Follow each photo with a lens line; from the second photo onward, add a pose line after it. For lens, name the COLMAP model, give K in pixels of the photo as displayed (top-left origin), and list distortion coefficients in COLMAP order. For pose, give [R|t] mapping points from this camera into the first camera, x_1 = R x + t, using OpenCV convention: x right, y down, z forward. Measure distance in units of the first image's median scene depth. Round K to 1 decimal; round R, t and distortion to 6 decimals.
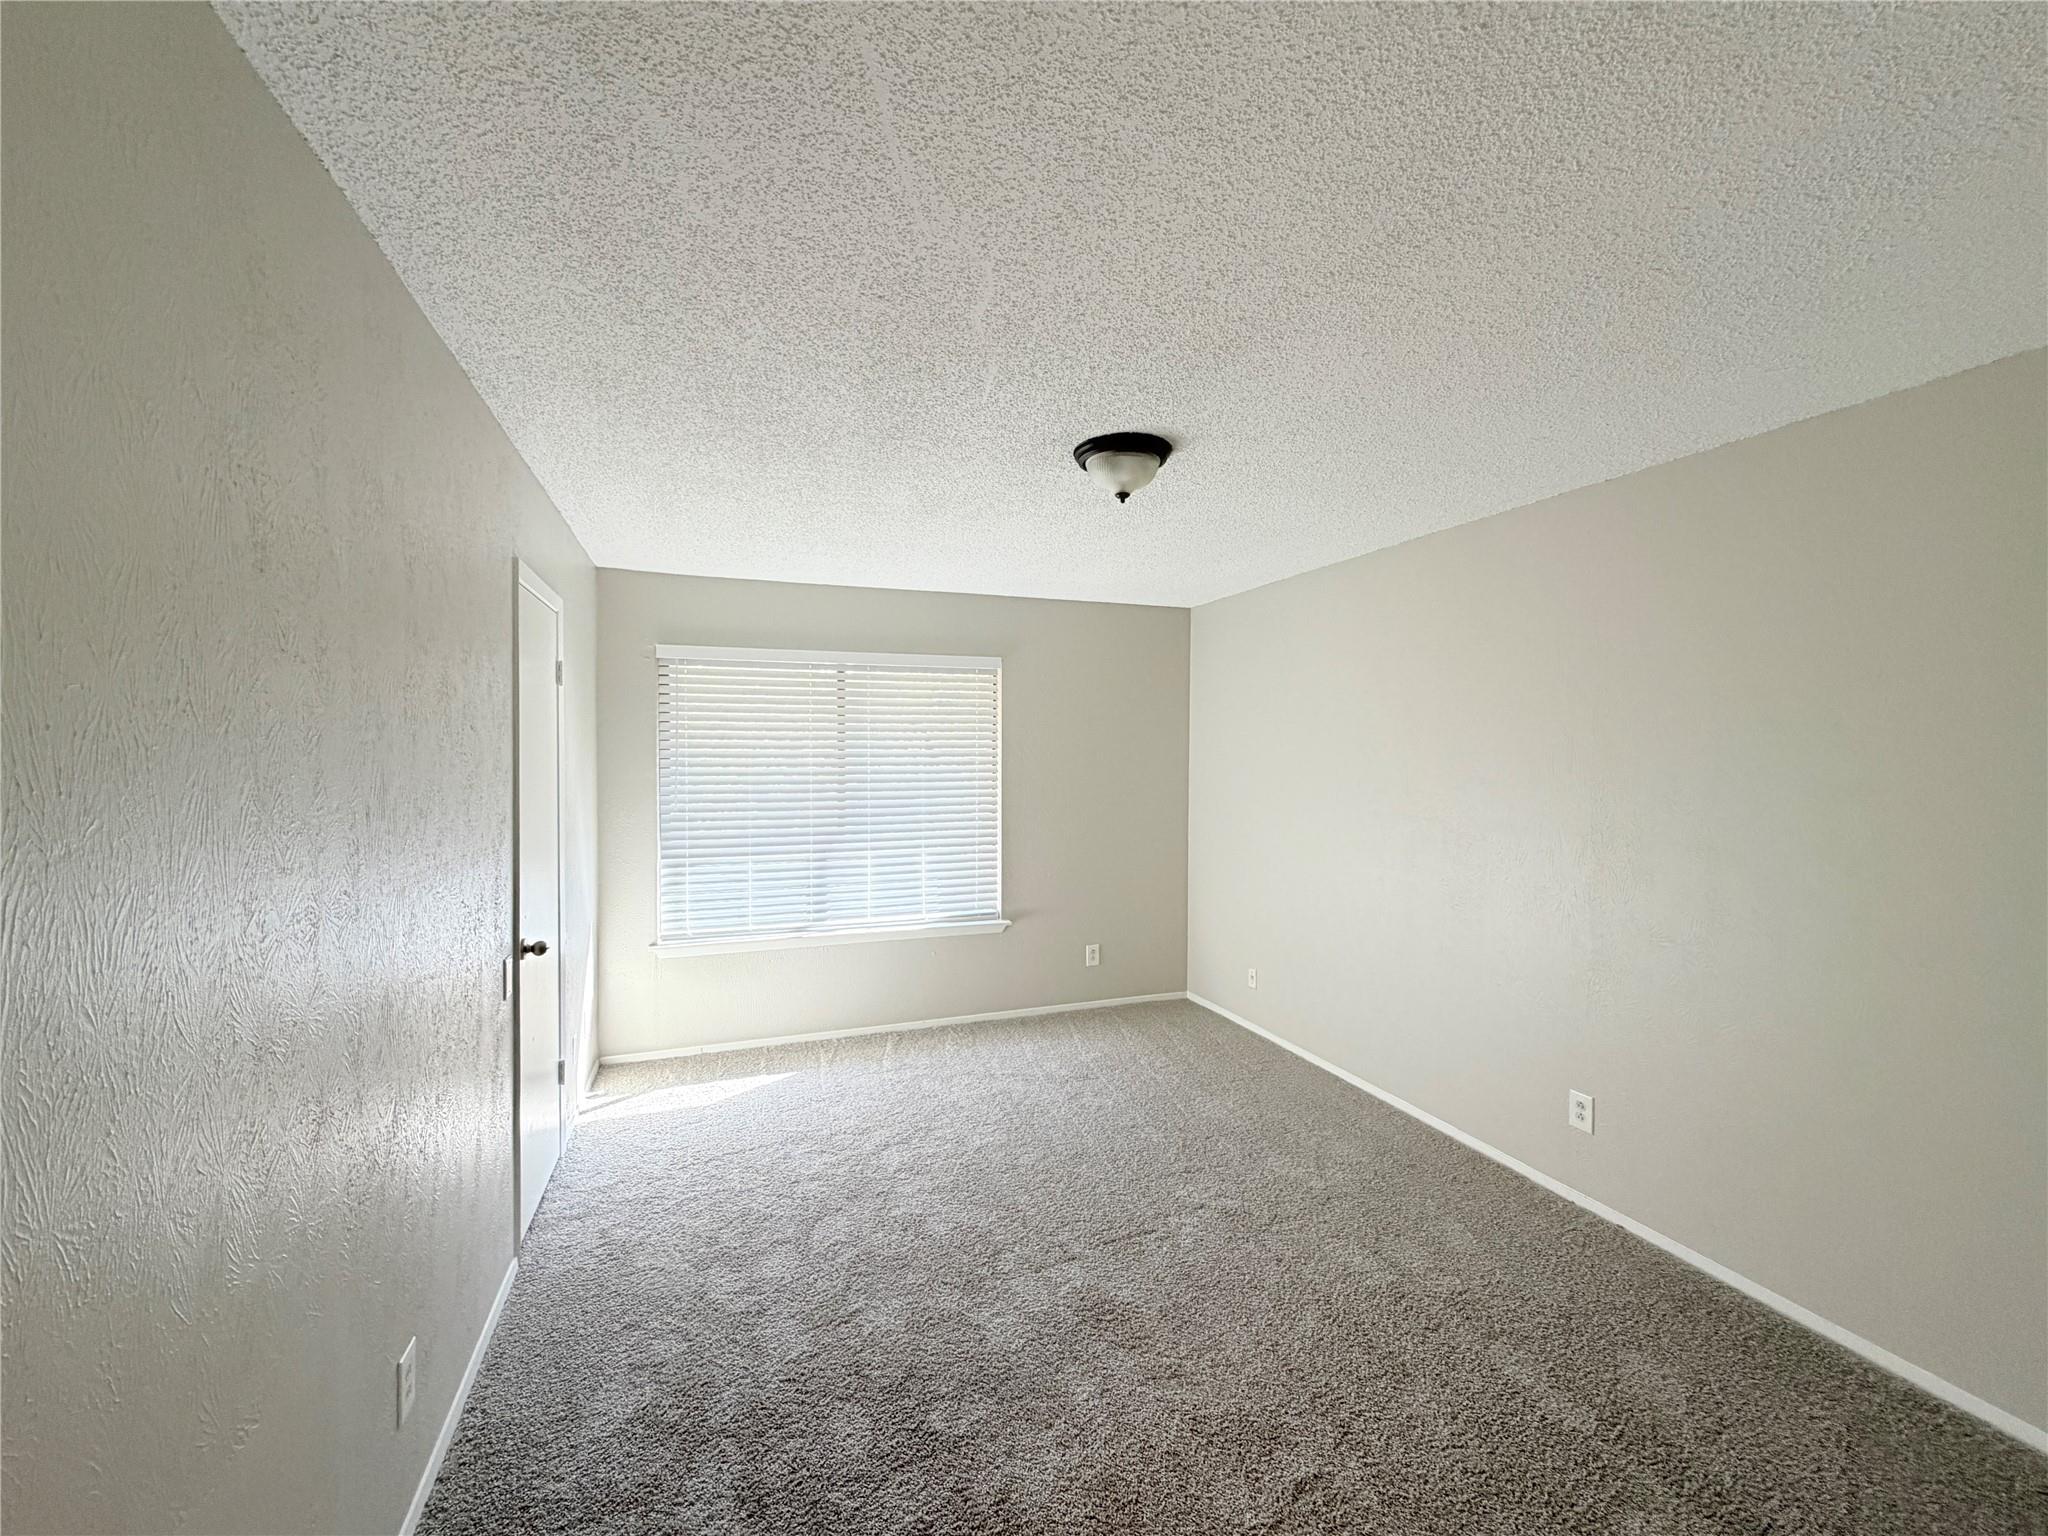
lens RADIAL K [[817.6, 0, 1020.5], [0, 817.6, 769.0], [0, 0, 1]] dist [0.000321, 0.000137]
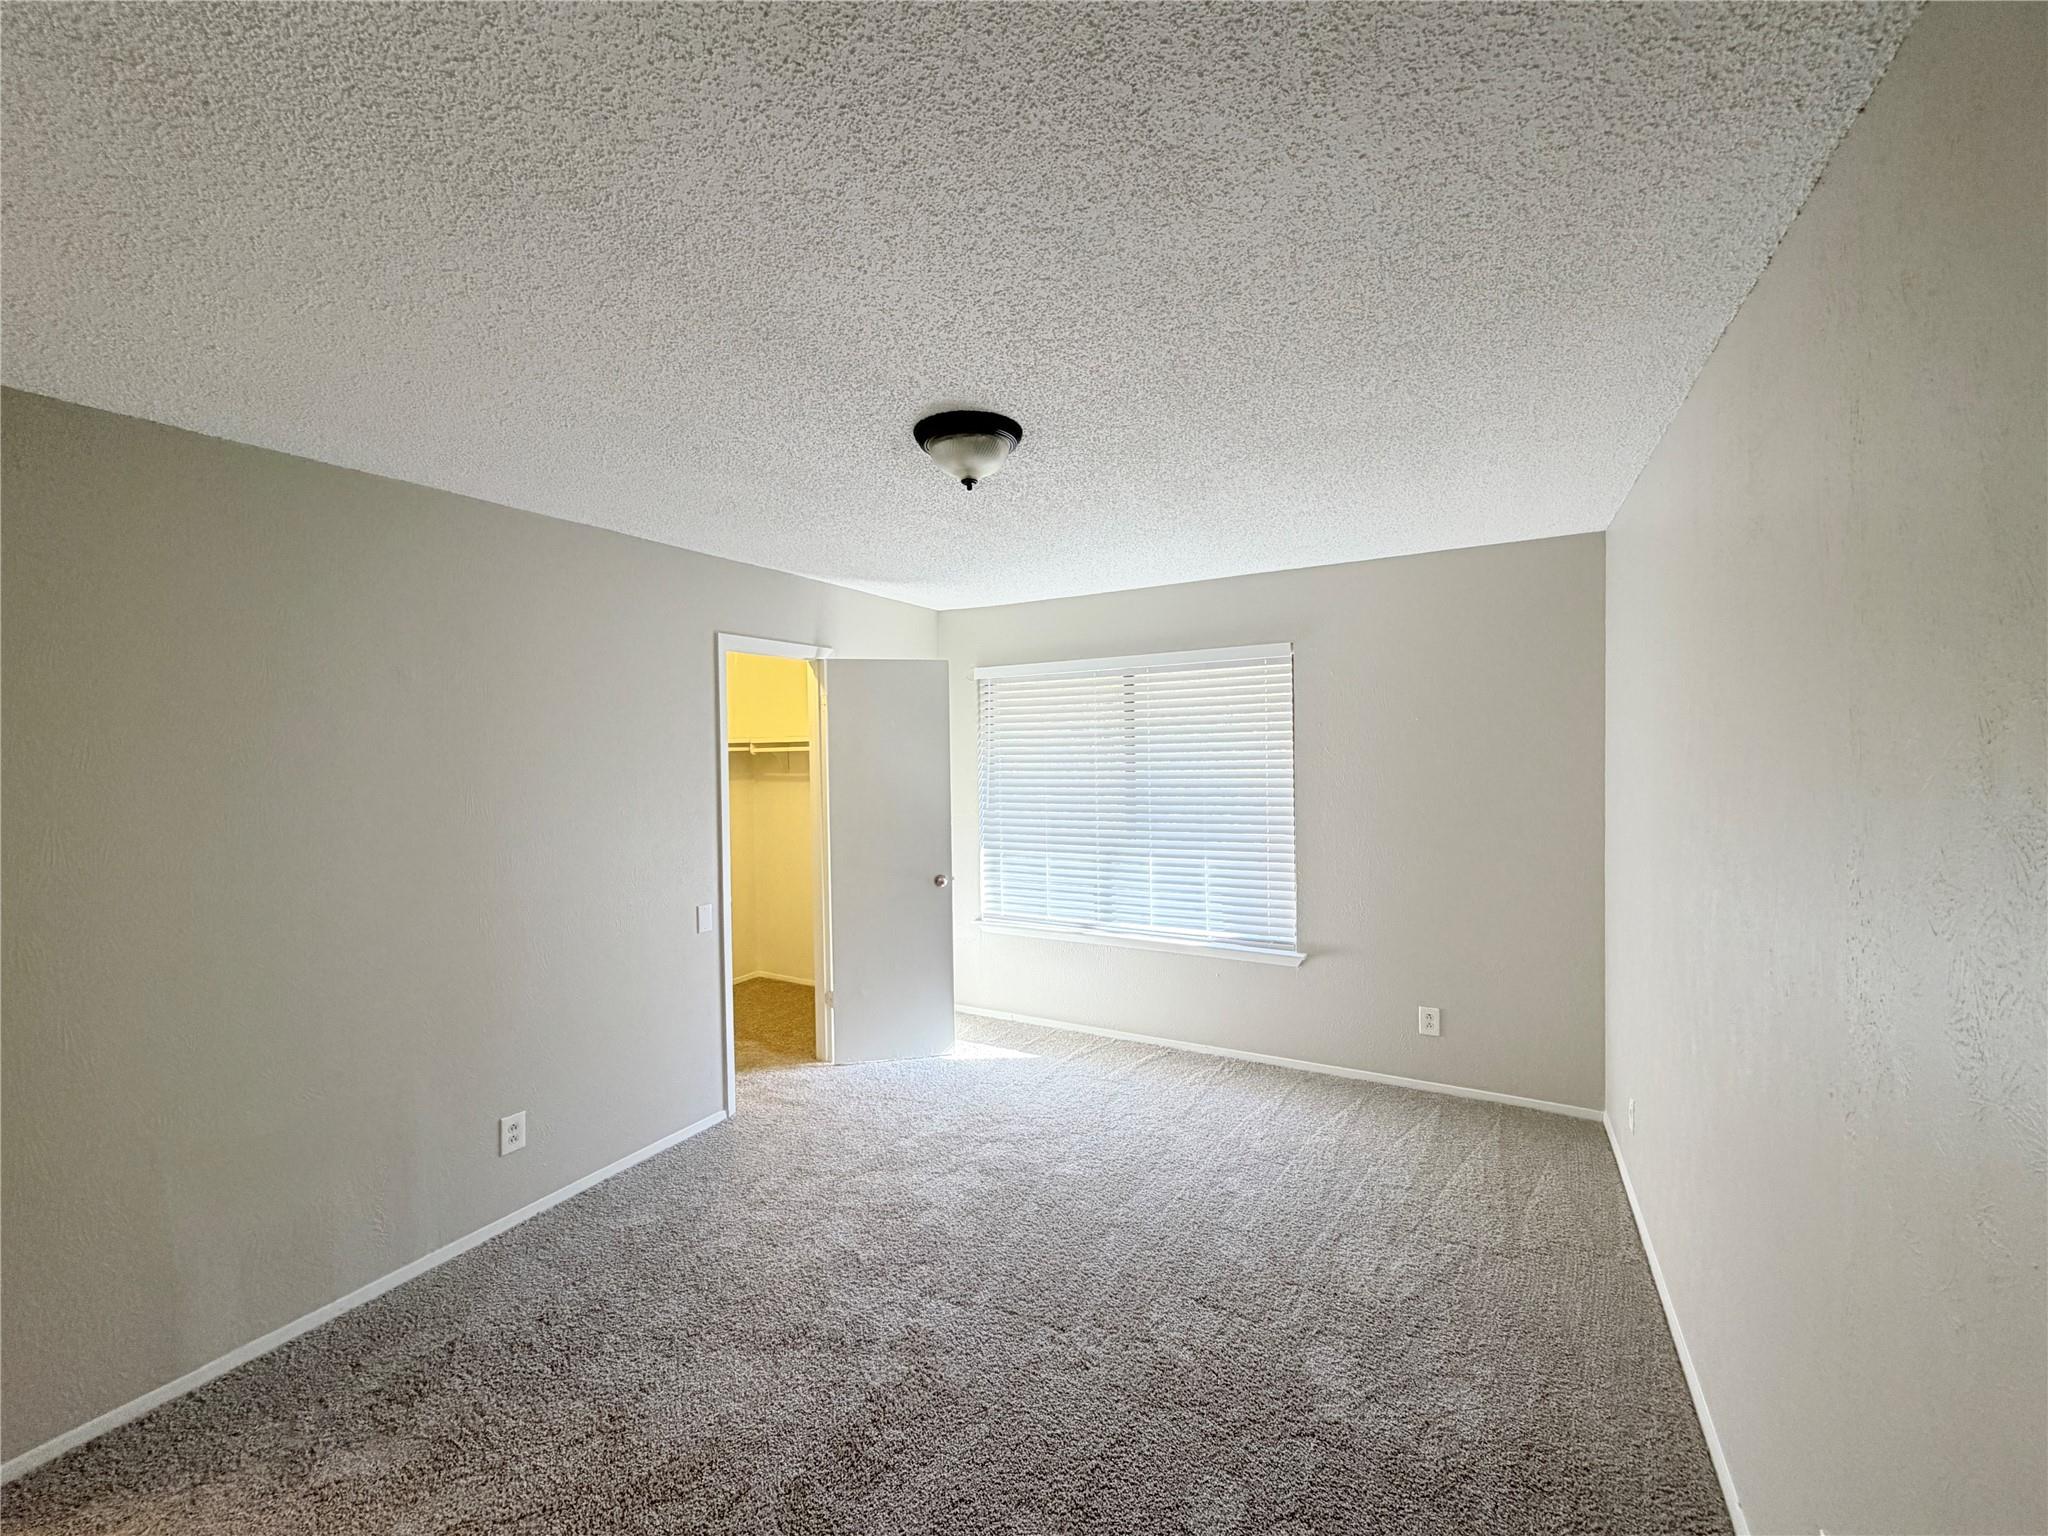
lens RADIAL K [[817.6, 0, 1020.5], [0, 817.6, 769.0], [0, 0, 1]] dist [0.000321, 0.000137]
pose [[0.653059, 0.004611, -0.757293, 0.720492], [0.002788, 0.999960, 0.008494, -0.022463], [0.757302, -0.007659, 0.653020, 0.387129]]
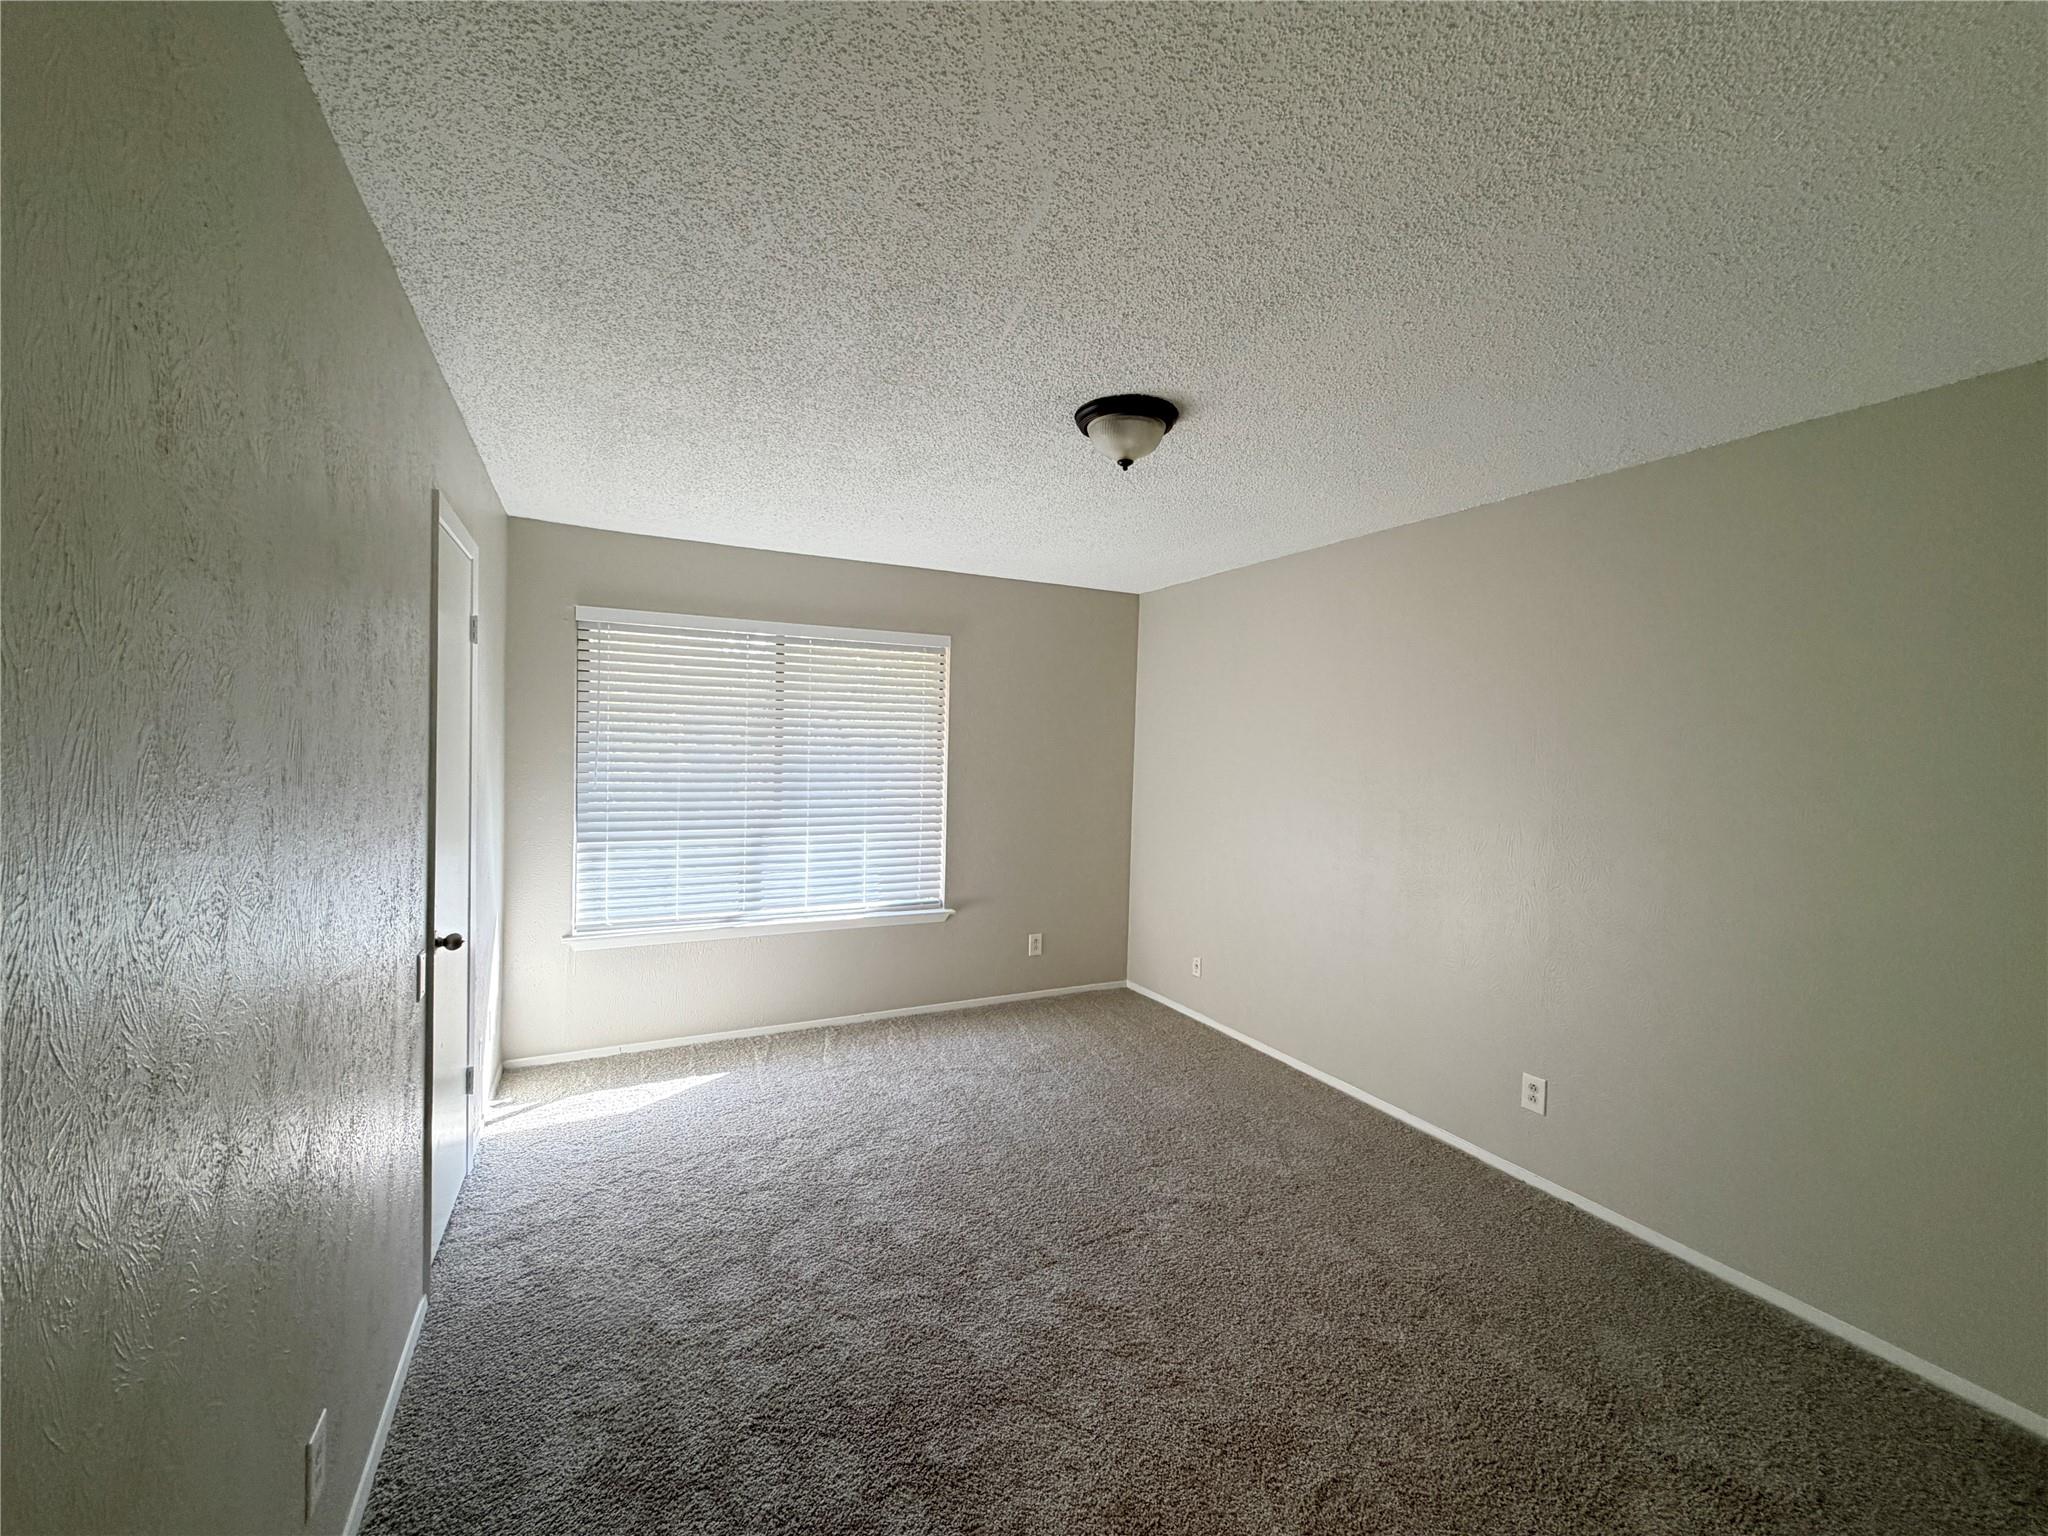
lens RADIAL K [[817.6, 0, 1020.5], [0, 817.6, 769.0], [0, 0, 1]] dist [0.000321, 0.000137]
pose [[0.992747, 0.019827, 0.118575, -0.086774], [-0.021381, 0.999701, 0.011842, 0.010526], [-0.118304, -0.014291, 0.992875, 0.056975]]
